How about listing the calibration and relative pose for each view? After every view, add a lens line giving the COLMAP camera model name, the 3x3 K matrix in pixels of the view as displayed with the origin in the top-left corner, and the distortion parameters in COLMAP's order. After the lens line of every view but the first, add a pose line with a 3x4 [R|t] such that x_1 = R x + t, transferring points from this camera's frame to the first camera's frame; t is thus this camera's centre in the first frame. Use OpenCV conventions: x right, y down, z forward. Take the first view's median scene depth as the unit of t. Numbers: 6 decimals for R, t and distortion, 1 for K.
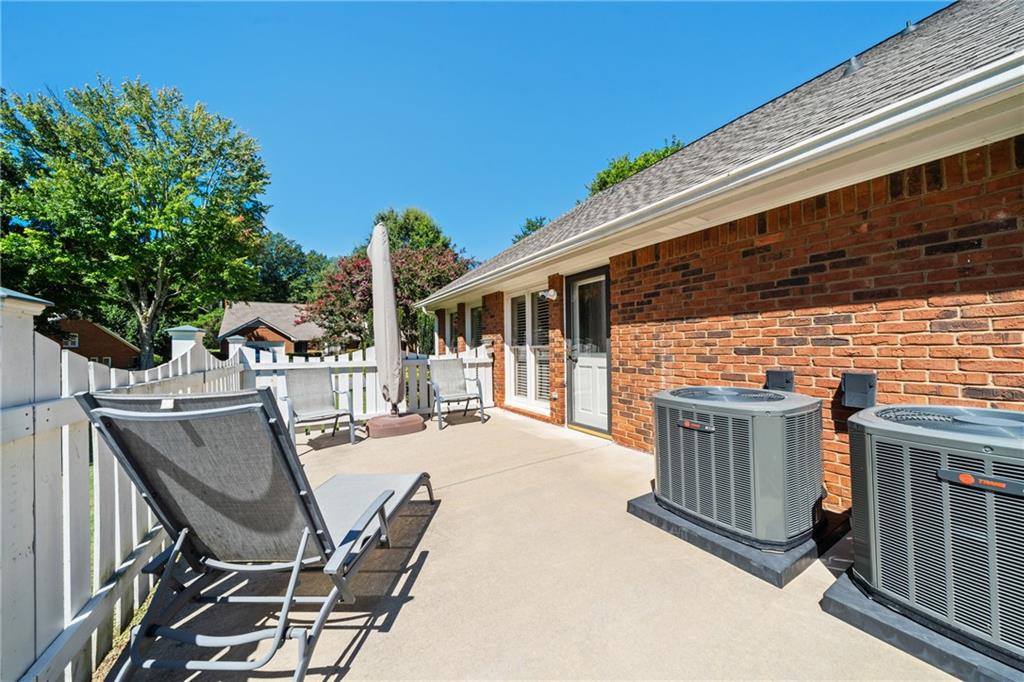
lens RADIAL K [[350.4, 0, 510.1], [0, 350.4, 337.2], [0, 0, 1]] dist [-0.003371, -0.000219]
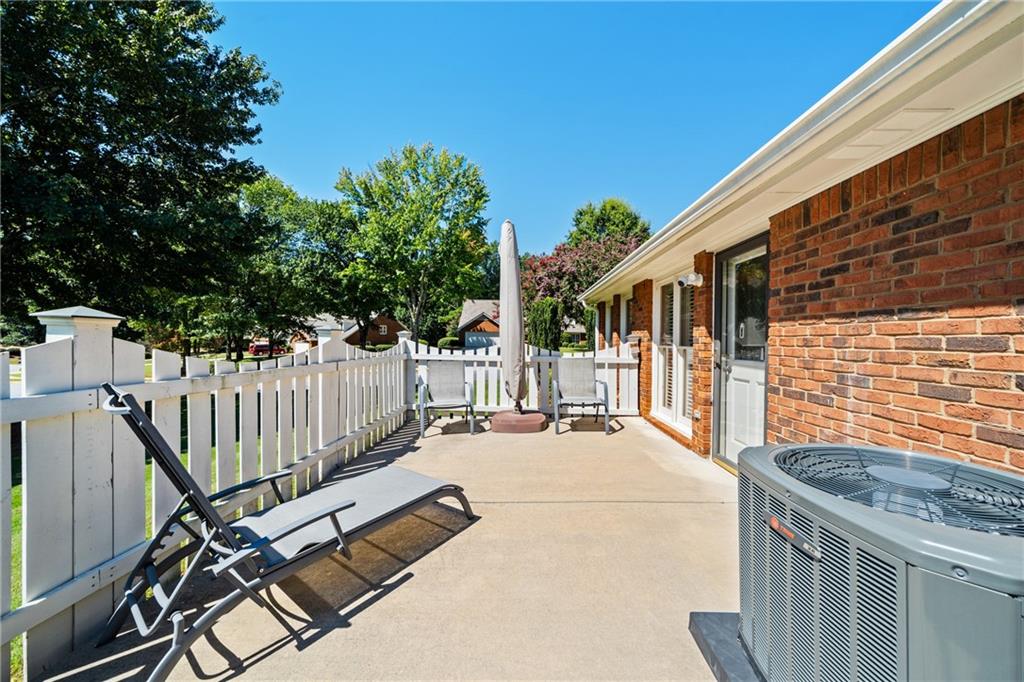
lens RADIAL K [[350.4, 0, 510.1], [0, 350.4, 337.2], [0, 0, 1]] dist [-0.003371, -0.000219]
pose [[0.840651, 0.019522, -0.541225, 0.190907], [-0.007004, 0.999658, 0.025178, -0.015063], [0.541531, -0.017375, 0.840501, 0.153777]]
